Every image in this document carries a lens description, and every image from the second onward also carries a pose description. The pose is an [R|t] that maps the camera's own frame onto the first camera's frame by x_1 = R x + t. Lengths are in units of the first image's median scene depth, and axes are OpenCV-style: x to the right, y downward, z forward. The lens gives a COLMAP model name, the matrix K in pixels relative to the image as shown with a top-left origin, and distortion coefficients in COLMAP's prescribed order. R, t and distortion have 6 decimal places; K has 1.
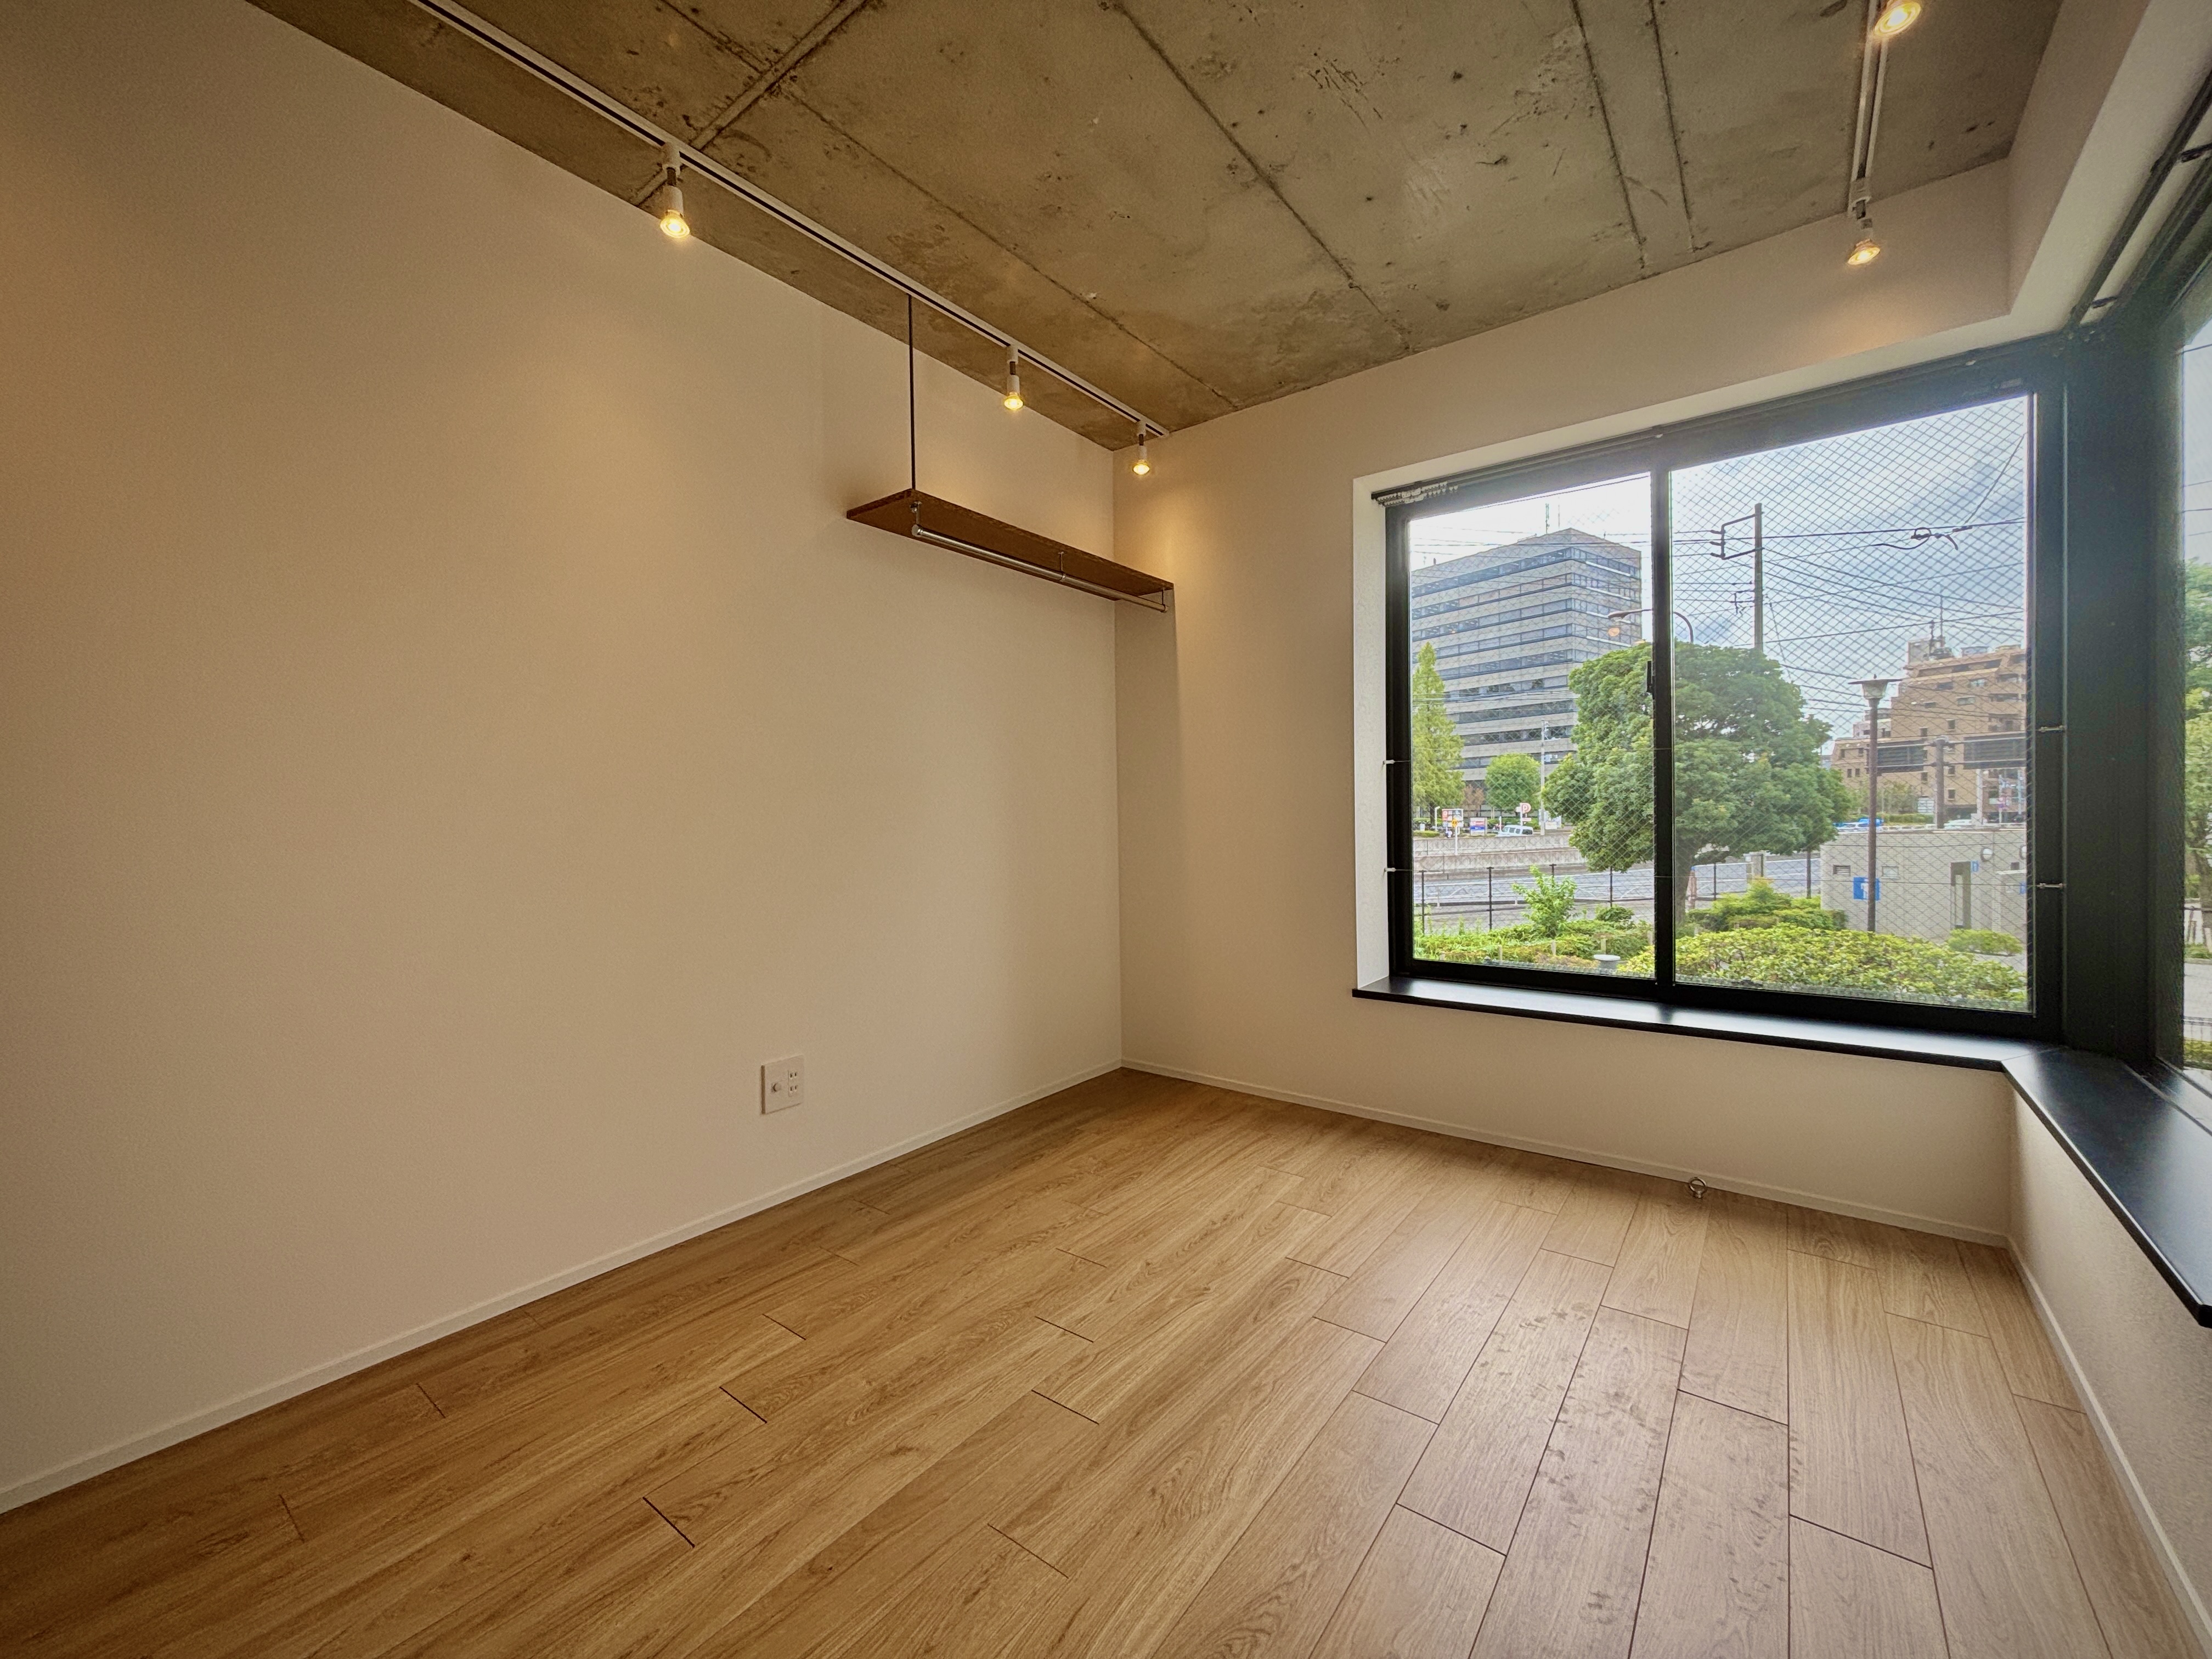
lens RADIAL K [[892.6, 0, 1103.9], [0, 892.6, 826.9], [0, 0, 1]] dist [0.002099, 0.000608]
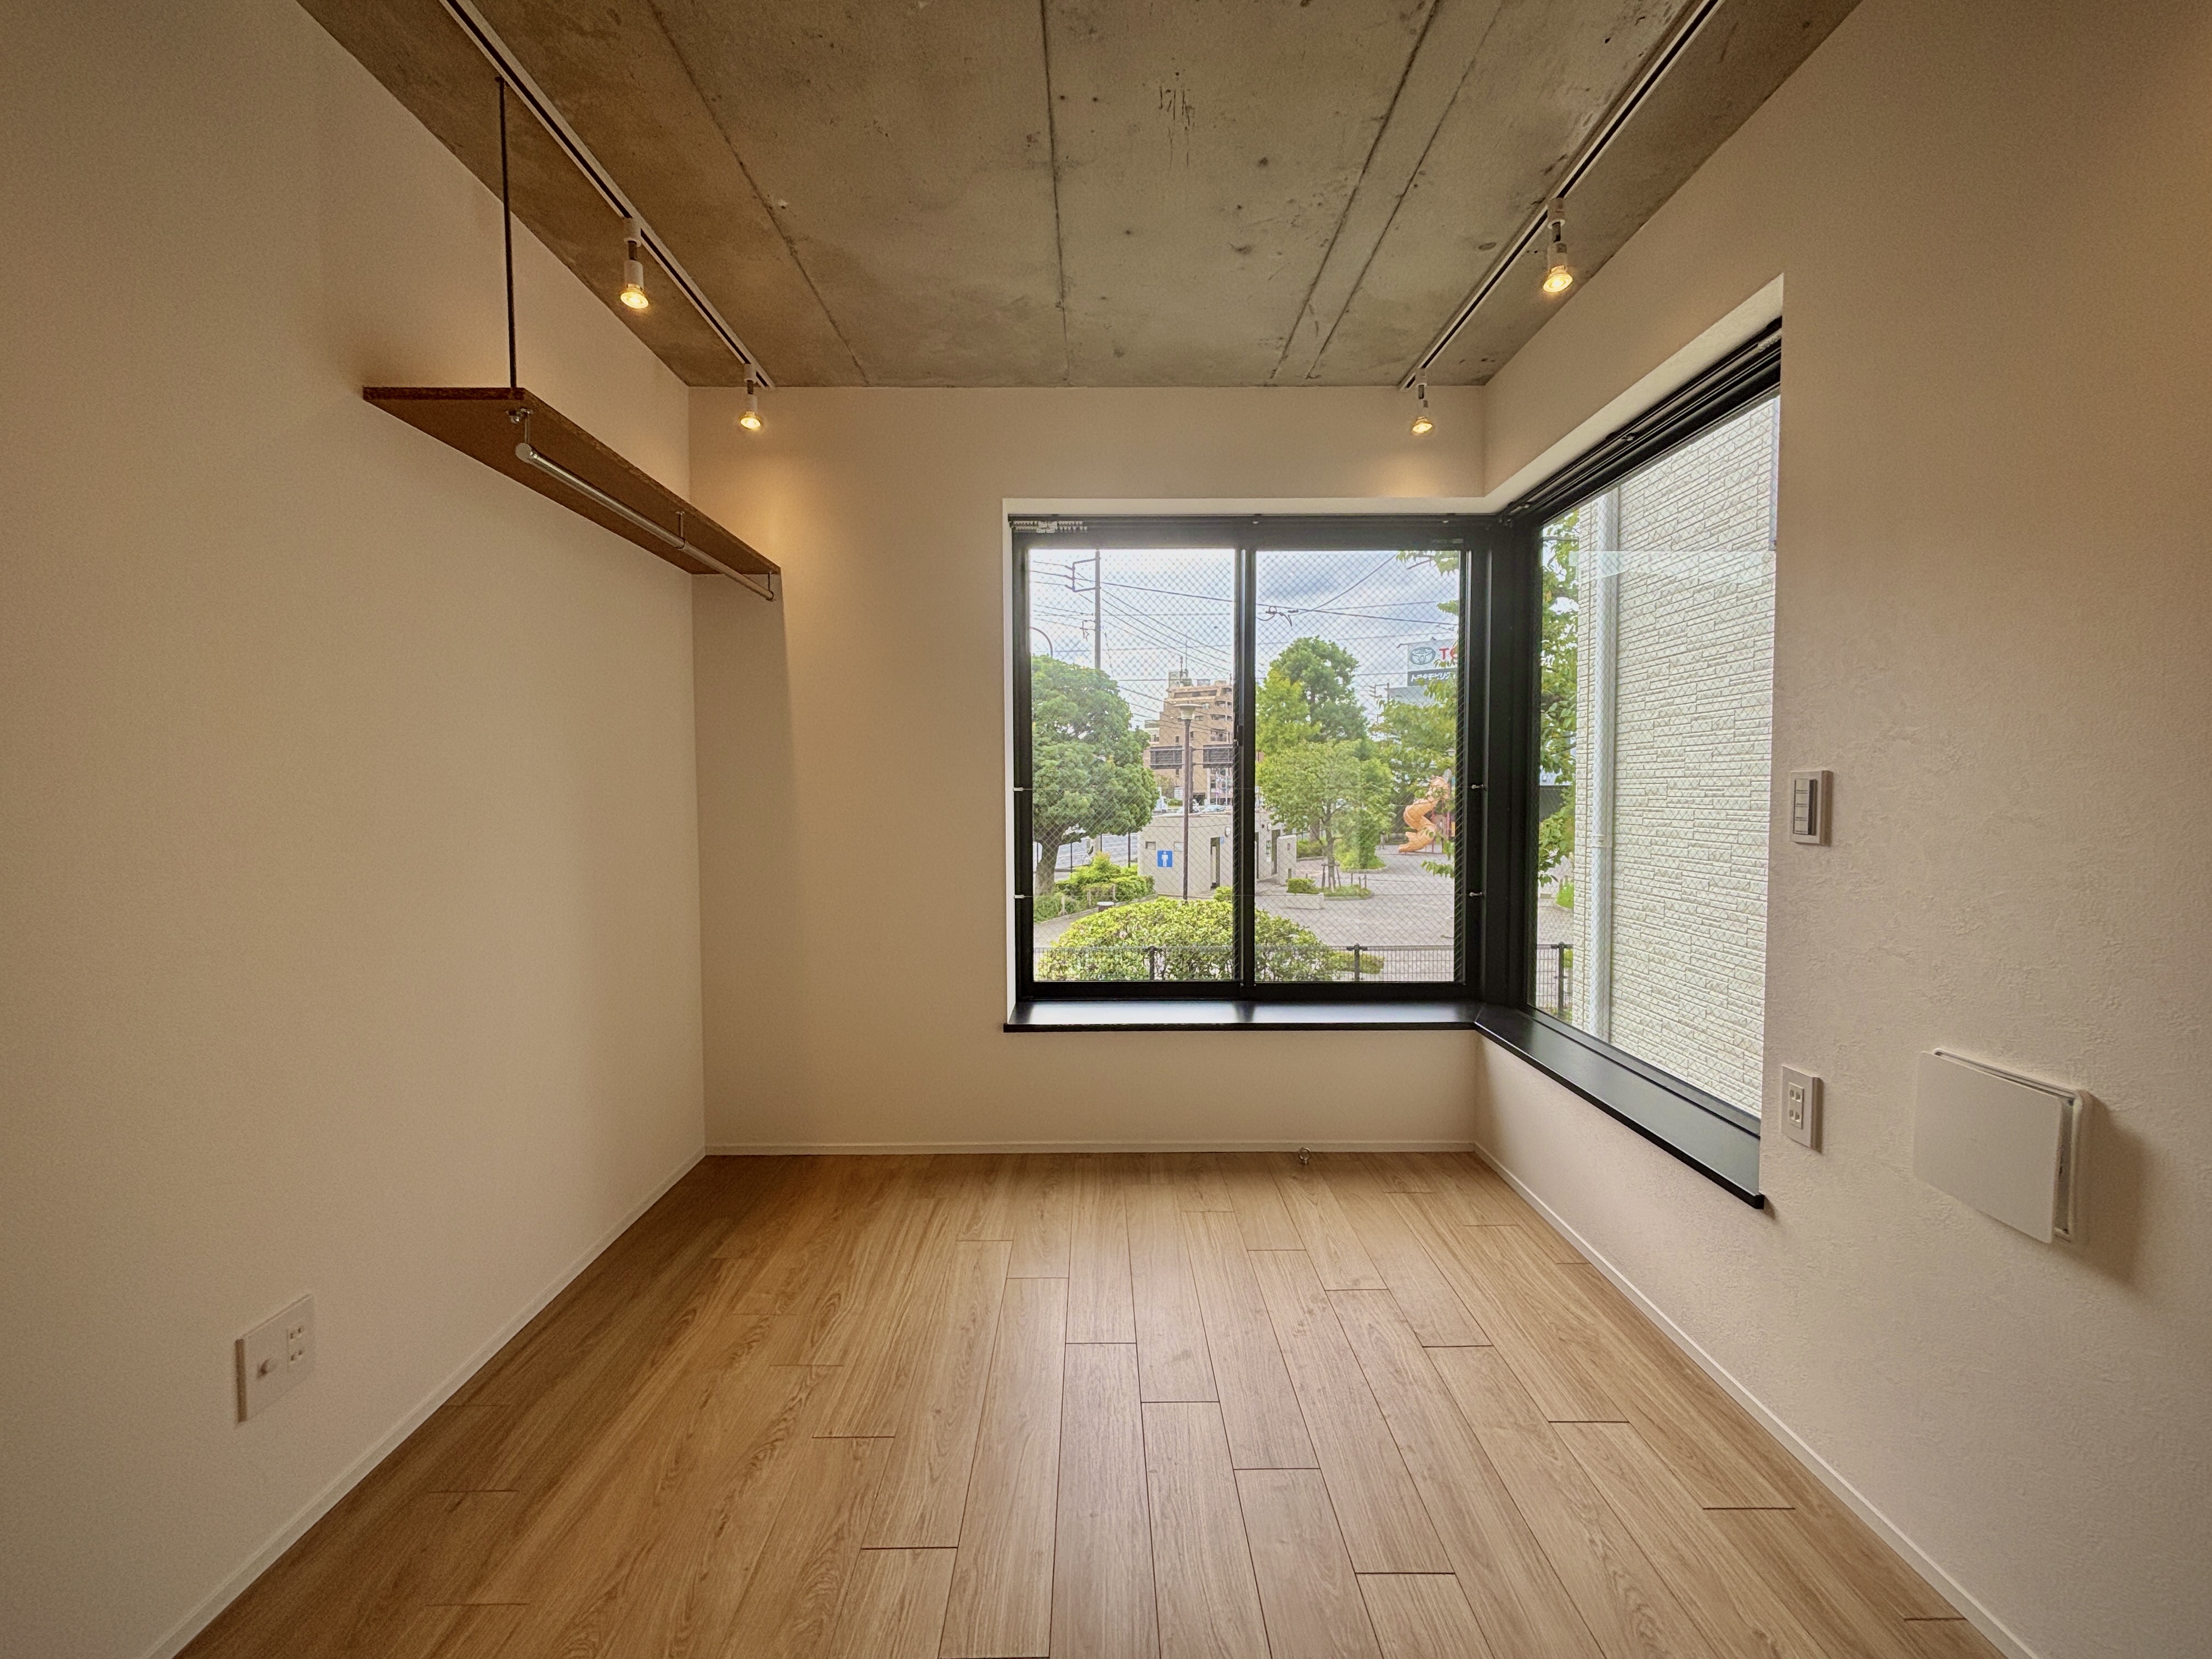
lens RADIAL K [[892.6, 0, 1103.9], [0, 892.6, 826.9], [0, 0, 1]] dist [0.002099, 0.000608]
pose [[0.786070, -0.013360, 0.617994, -0.280944], [0.000610, 0.999783, 0.020838, -0.065962], [-0.618138, -0.016003, 0.785907, 0.205606]]
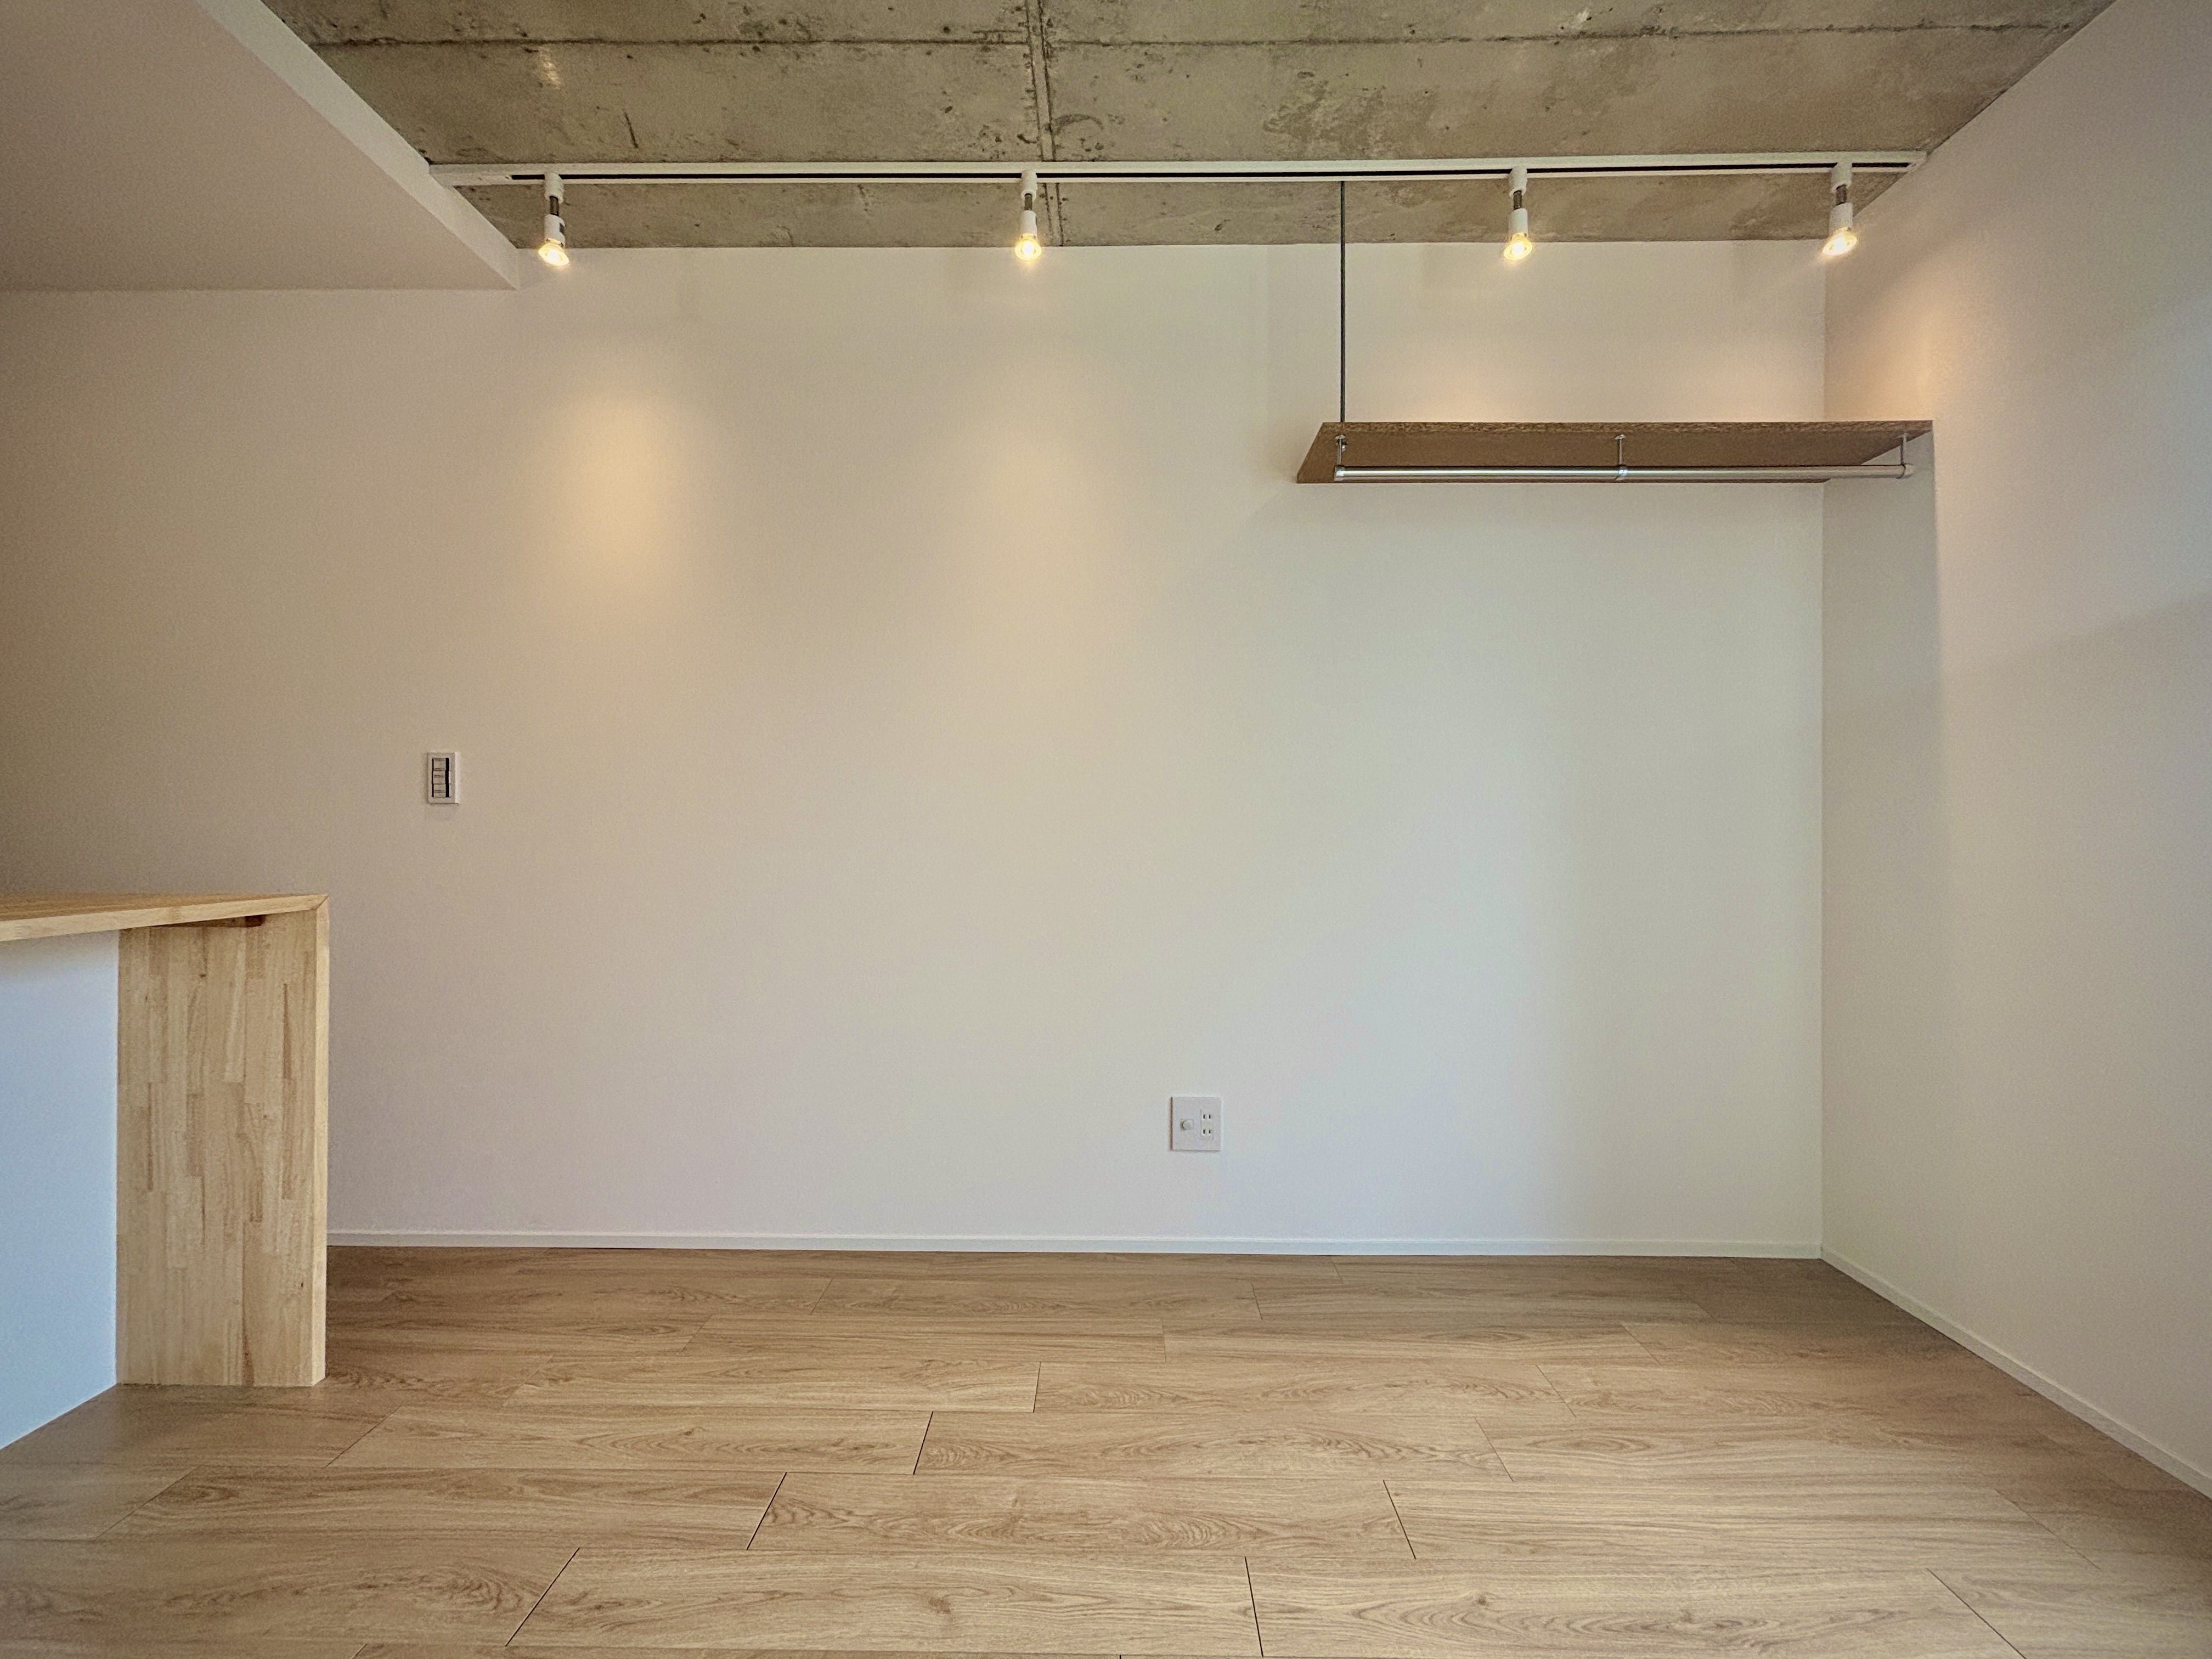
lens RADIAL K [[892.6, 0, 1103.9], [0, 892.6, 826.9], [0, 0, 1]] dist [0.002099, 0.000608]
pose [[0.598145, 0.015086, -0.801246, 0.300957], [-0.024165, 0.999708, 0.000783, -0.013866], [0.801023, 0.018893, 0.598335, 0.359527]]
